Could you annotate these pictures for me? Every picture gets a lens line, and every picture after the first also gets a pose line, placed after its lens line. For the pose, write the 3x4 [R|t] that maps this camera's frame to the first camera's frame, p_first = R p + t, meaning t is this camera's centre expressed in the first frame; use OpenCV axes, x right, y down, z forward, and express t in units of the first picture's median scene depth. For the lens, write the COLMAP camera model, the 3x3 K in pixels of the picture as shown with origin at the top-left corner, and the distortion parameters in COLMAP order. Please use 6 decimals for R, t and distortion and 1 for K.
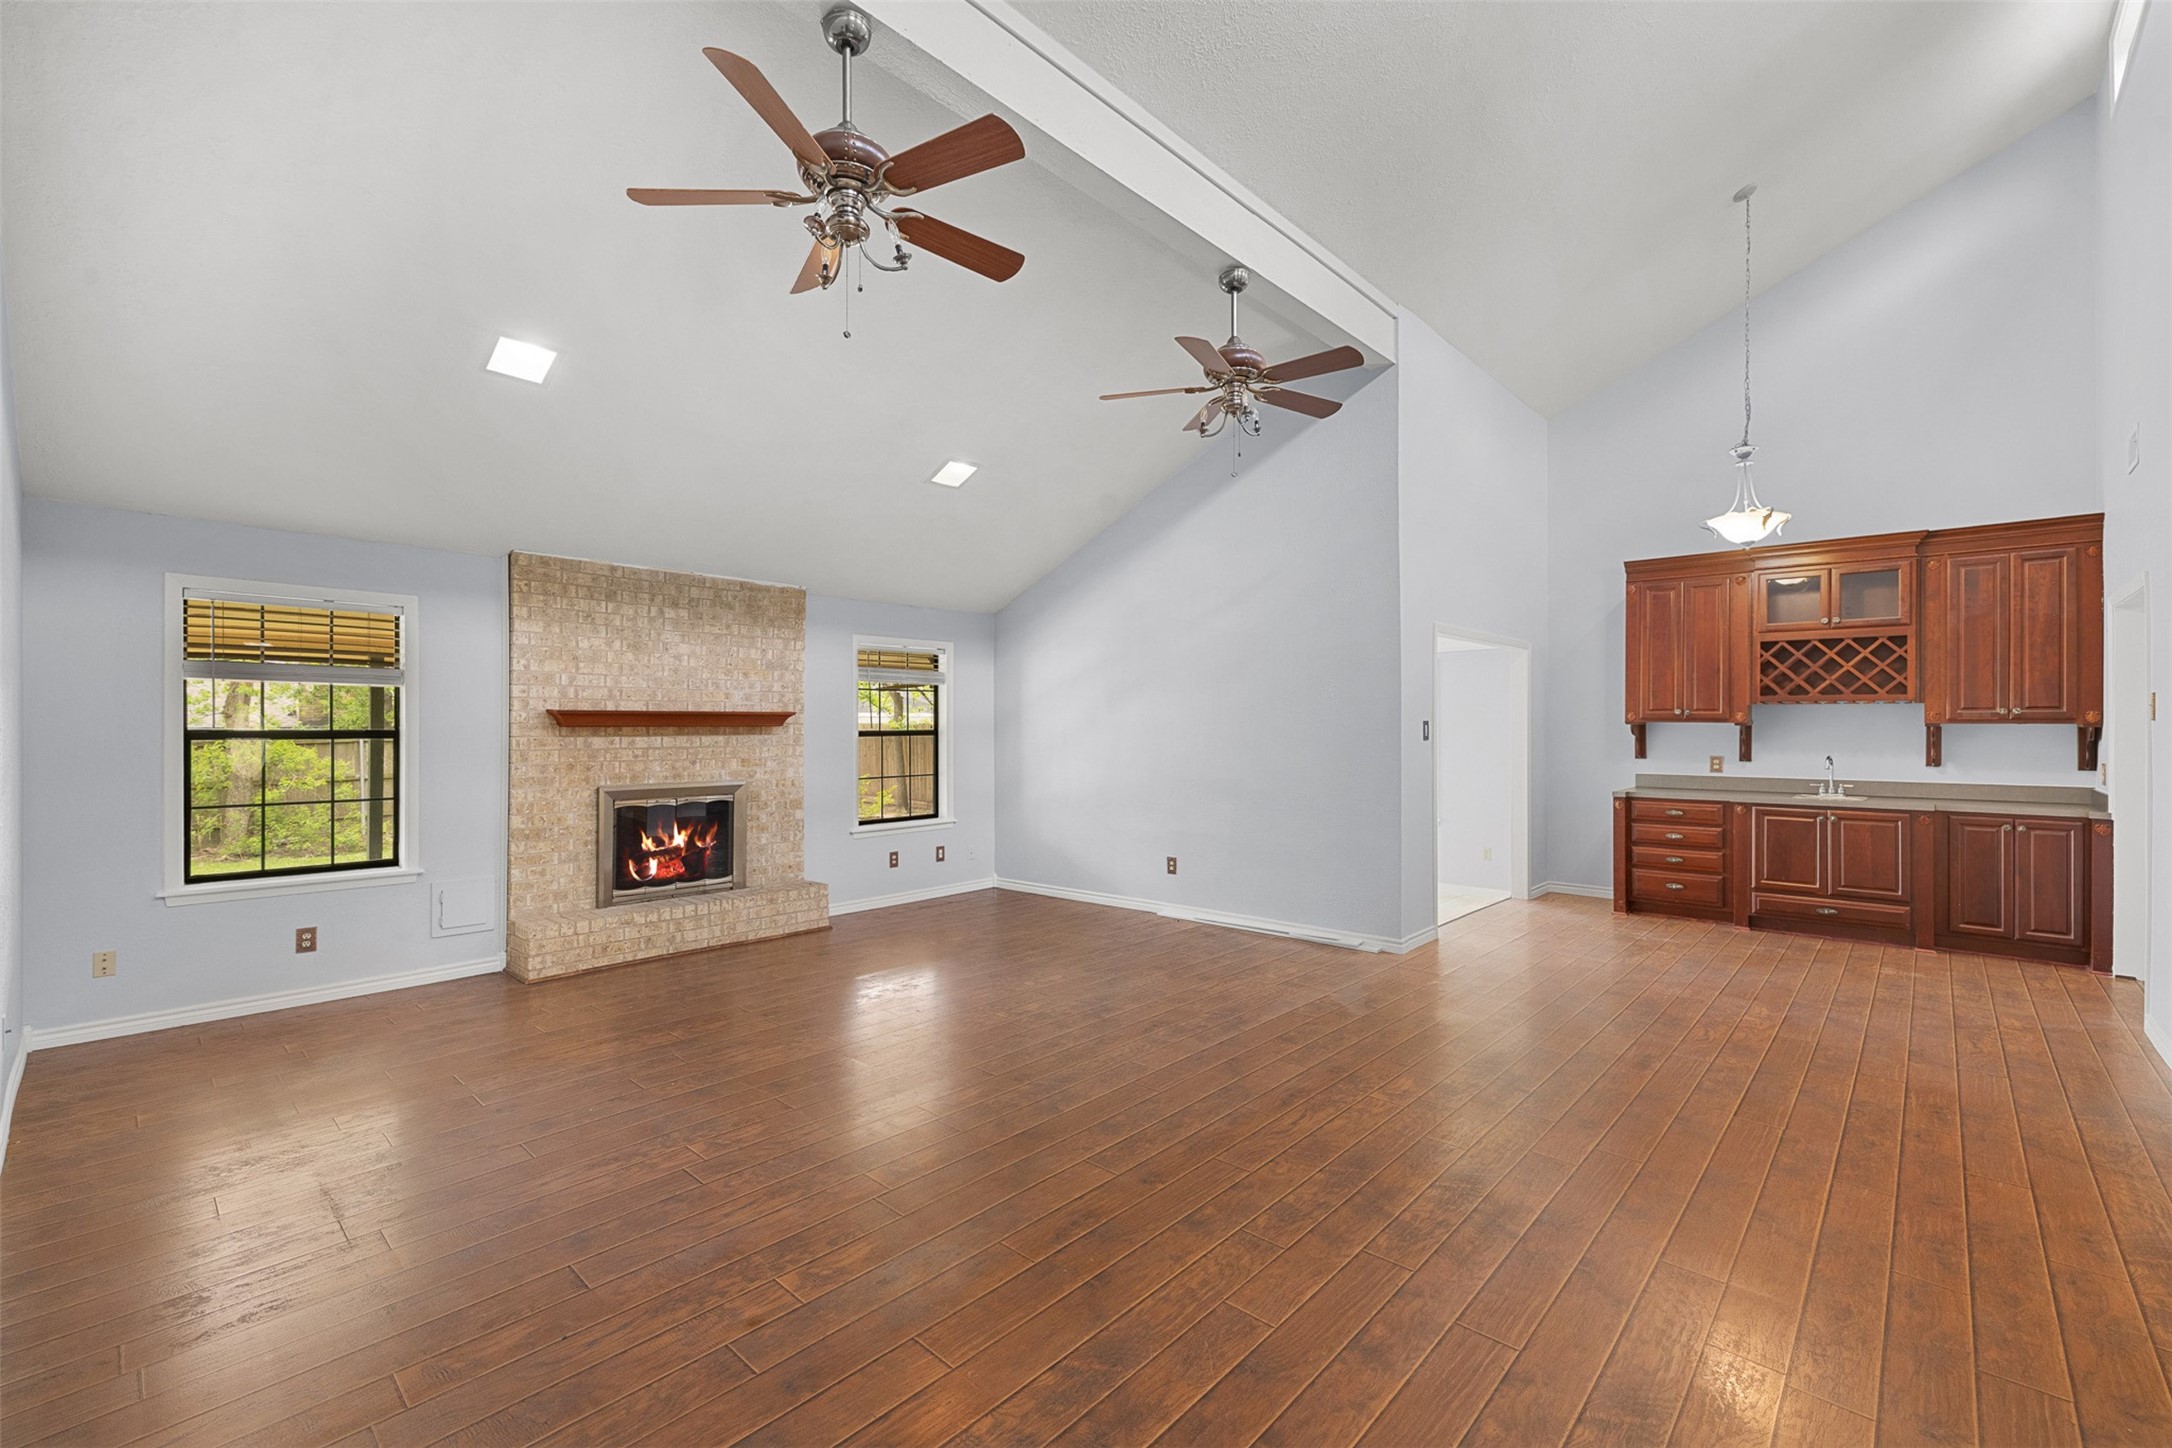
lens RADIAL K [[930.2, 0, 1085.7], [0, 930.2, 719.3], [0, 0, 1]] dist [0.009073, -0.000020]
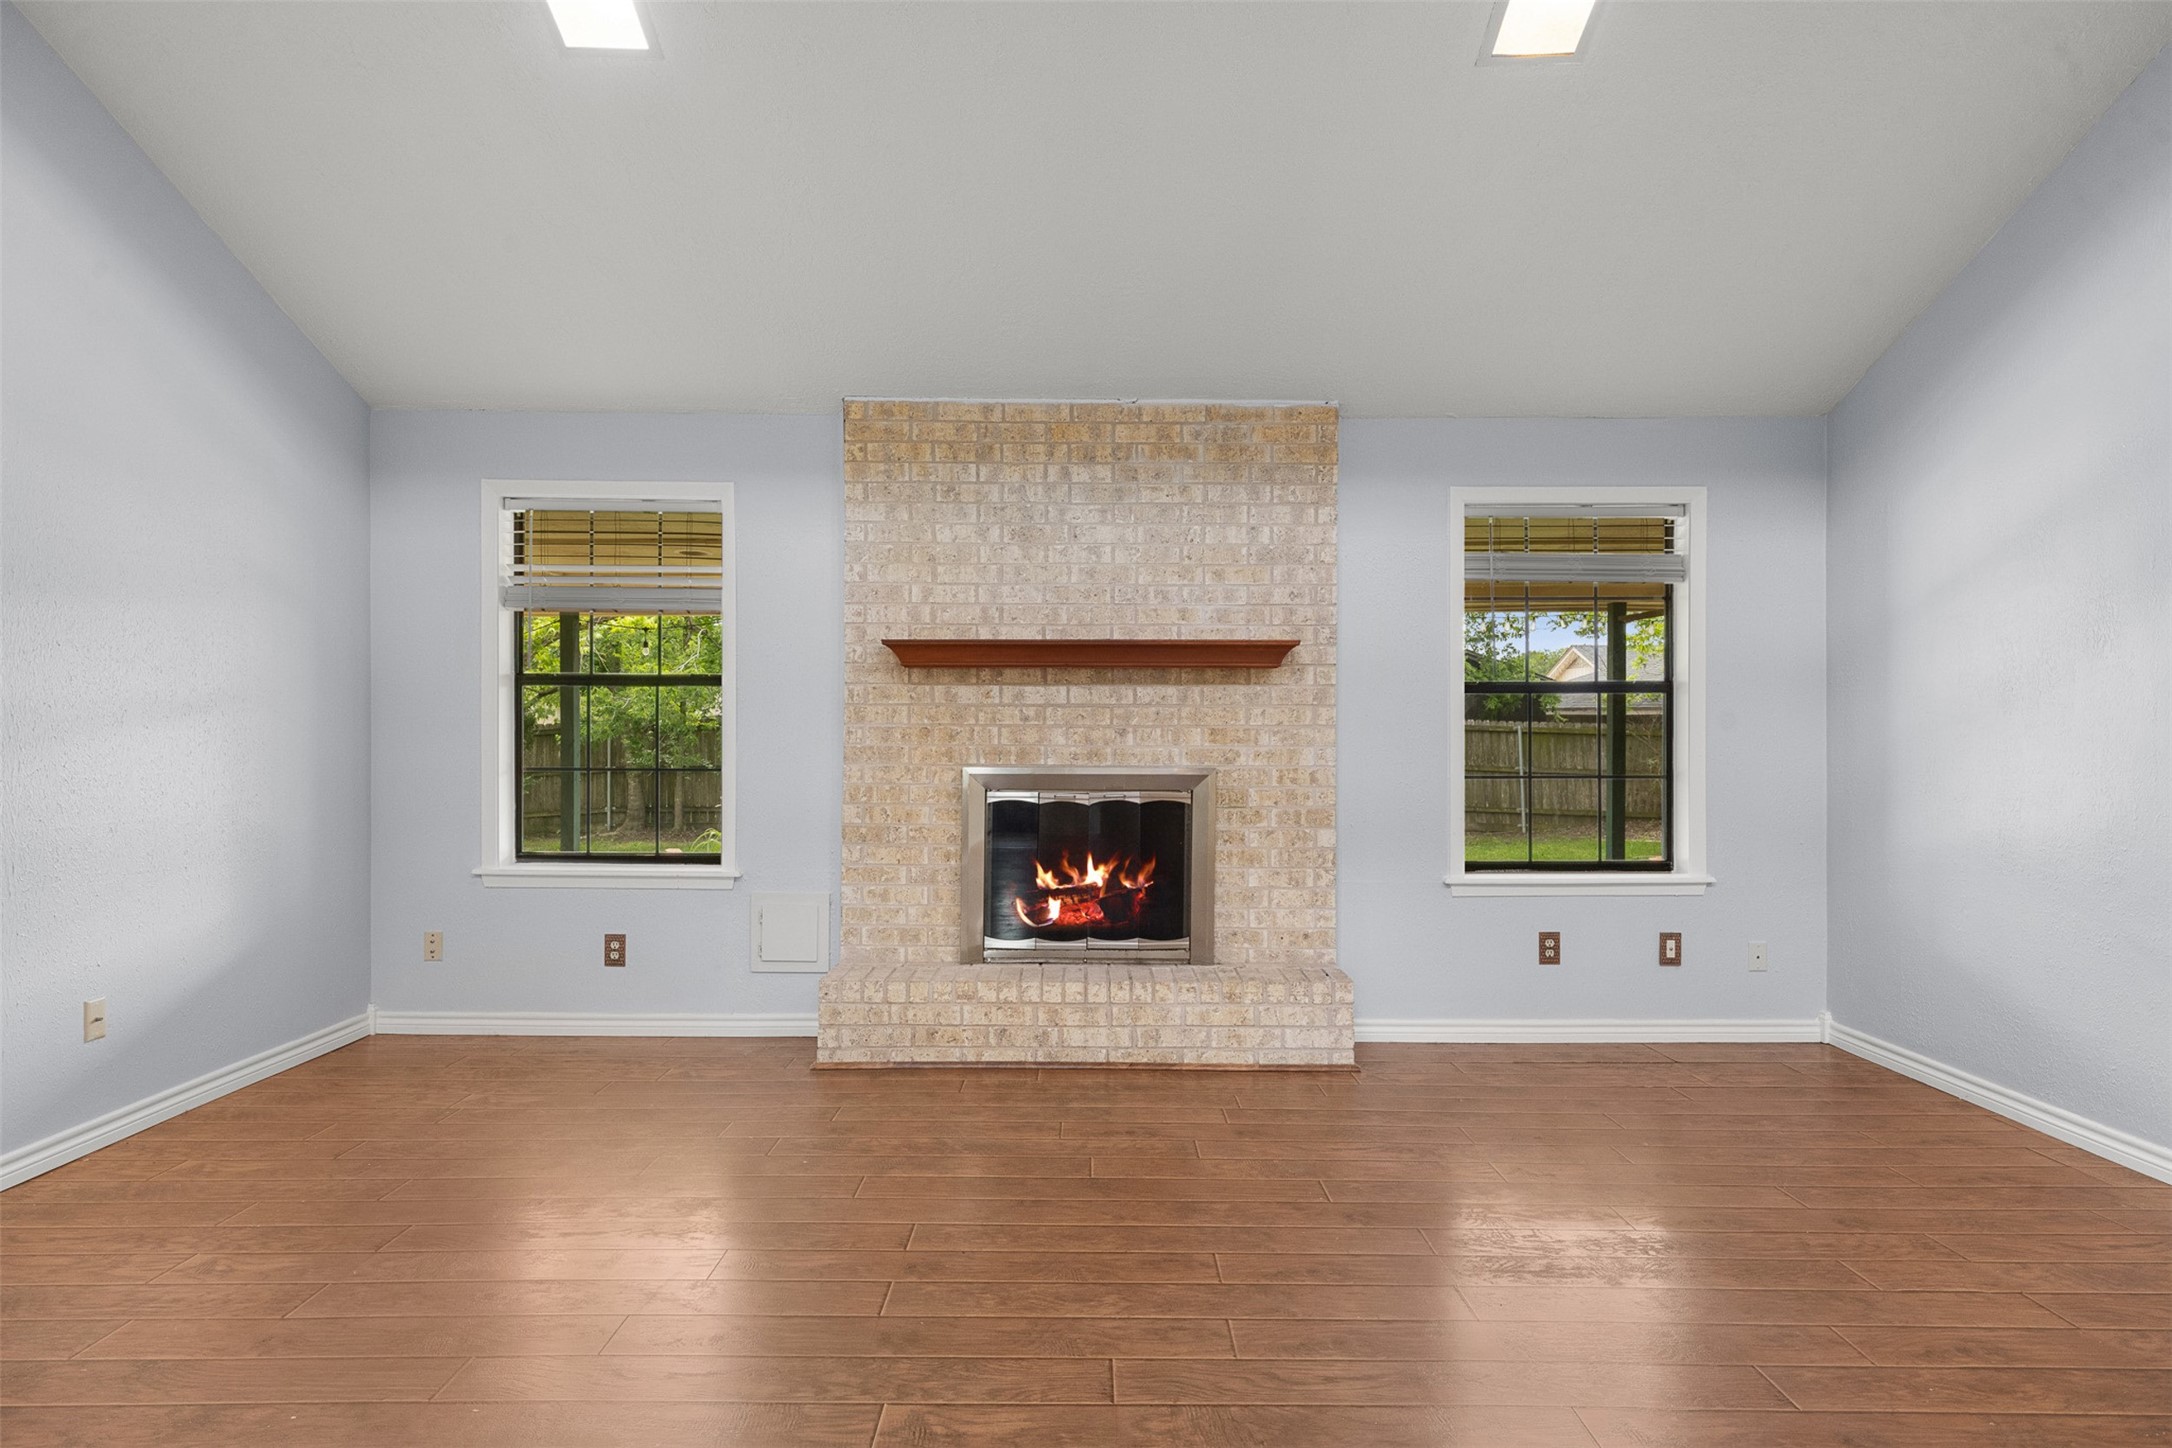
lens RADIAL K [[1170.6, 0, 1084.7], [0, 1170.6, 722.6], [0, 0, 1]] dist [-0.001916, -0.000043]
pose [[0.676676, -0.001553, -0.736280, 0.092286], [0.001286, 0.999999, -0.000926, 0.041318], [0.736280, -0.000320, 0.676677, 0.497299]]
